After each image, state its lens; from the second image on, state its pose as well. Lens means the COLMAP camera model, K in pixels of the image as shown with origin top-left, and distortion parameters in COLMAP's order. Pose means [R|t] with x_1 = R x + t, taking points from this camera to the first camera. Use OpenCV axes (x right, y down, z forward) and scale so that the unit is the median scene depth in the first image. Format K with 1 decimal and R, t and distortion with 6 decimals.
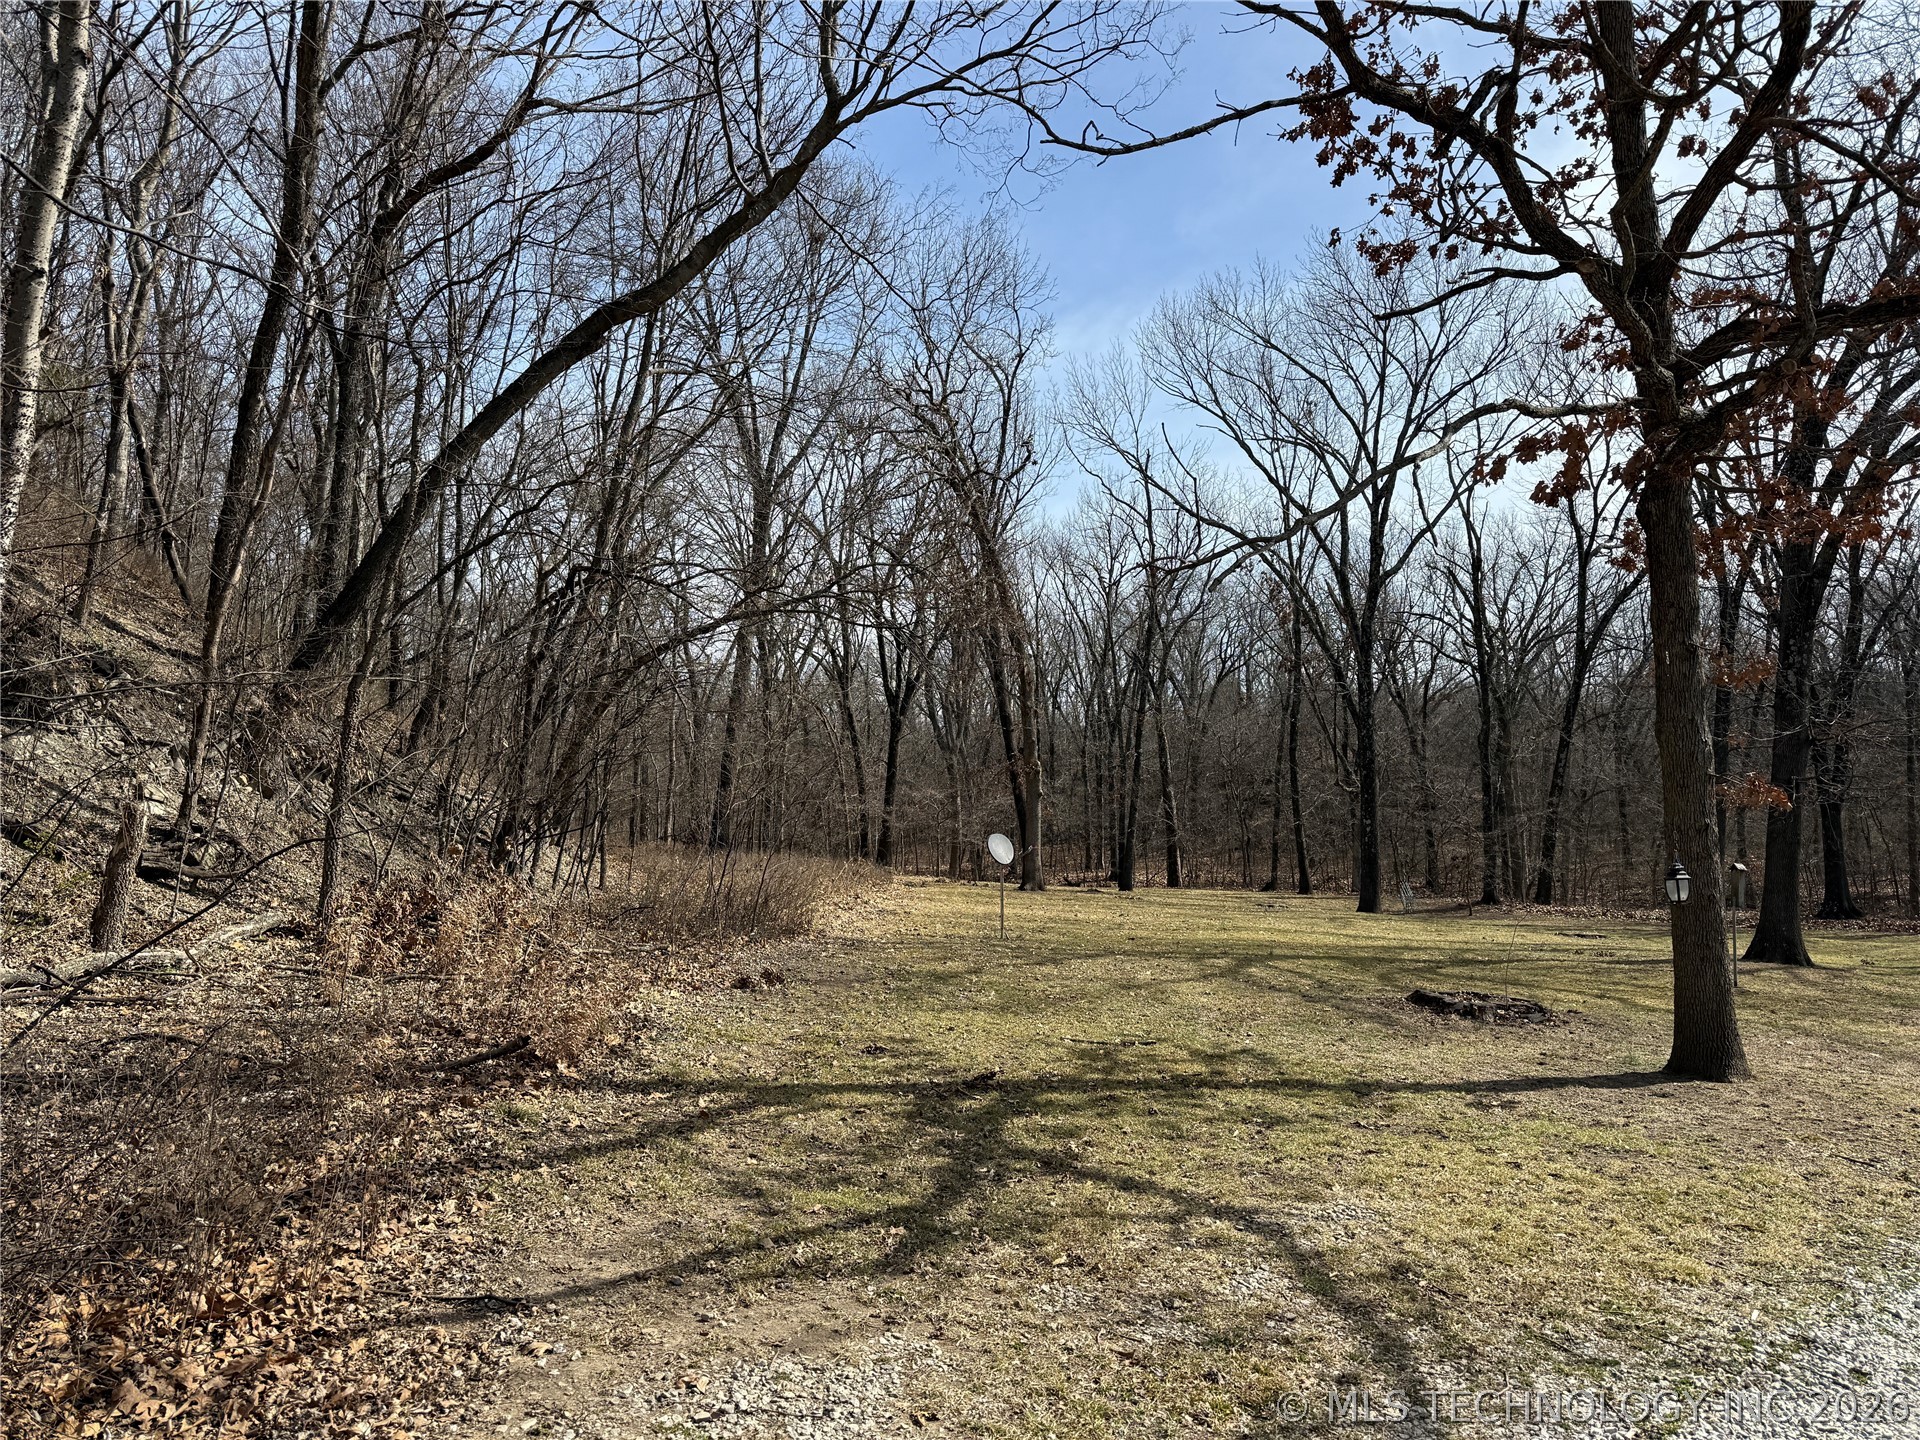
lens RADIAL K [[1344.0, 0, 960.0], [0, 1344.0, 720.0], [0, 0, 1]] dist [0.113953, -0.150487]
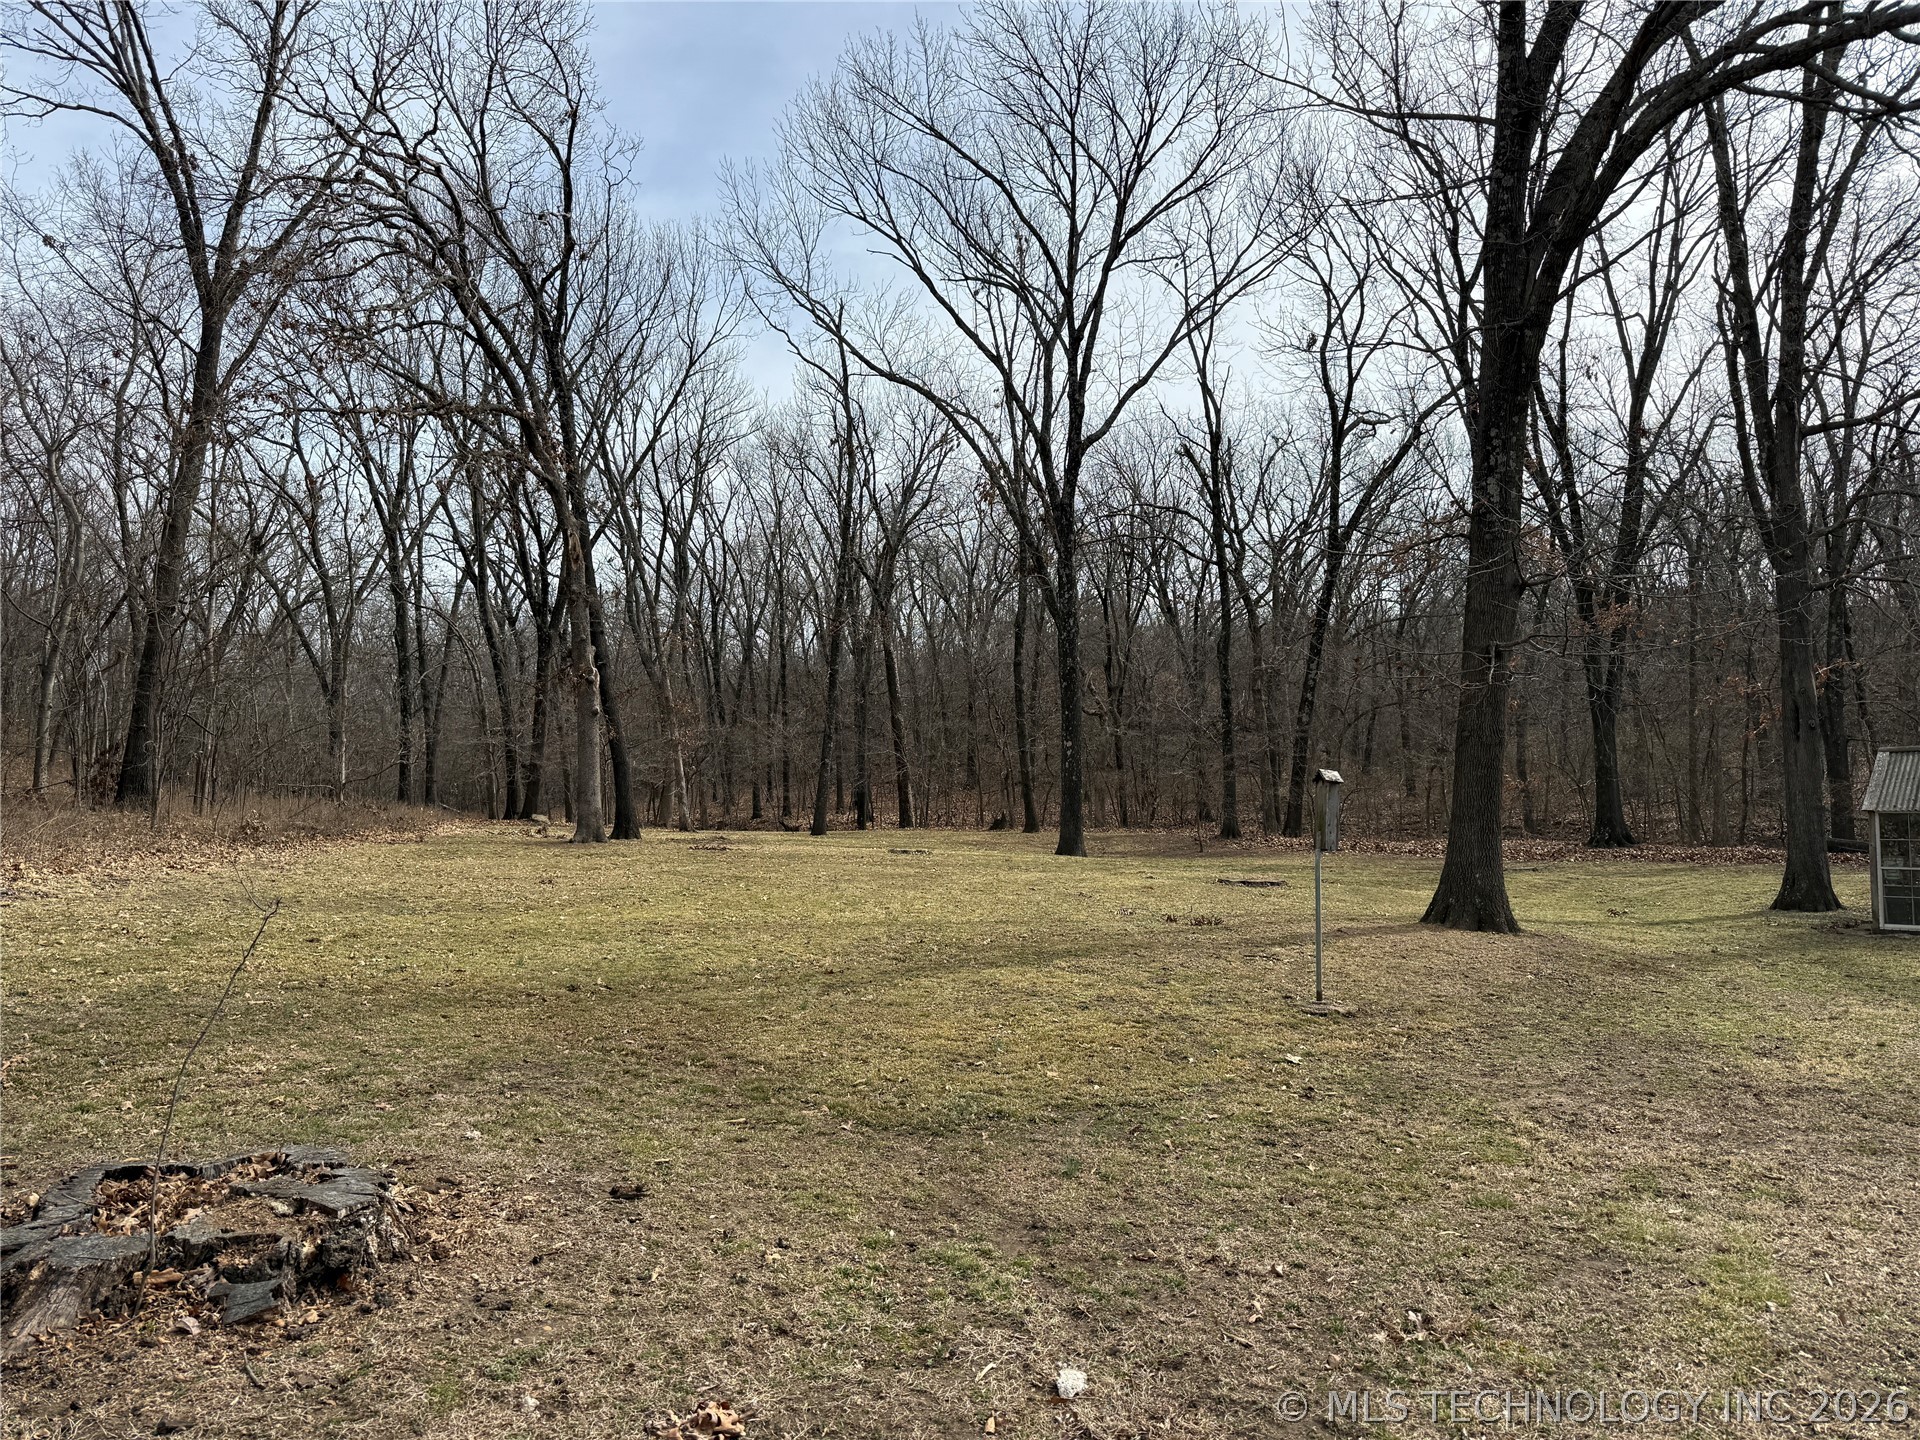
lens RADIAL K [[1344.0, 0, 960.0], [0, 1344.0, 720.0], [0, 0, 1]] dist [0.113953, -0.150487]
pose [[0.994630, -0.013297, 0.102640, 0.144215], [0.008818, 0.998994, 0.043970, 0.023530], [-0.103121, -0.042828, 0.993746, 0.189504]]
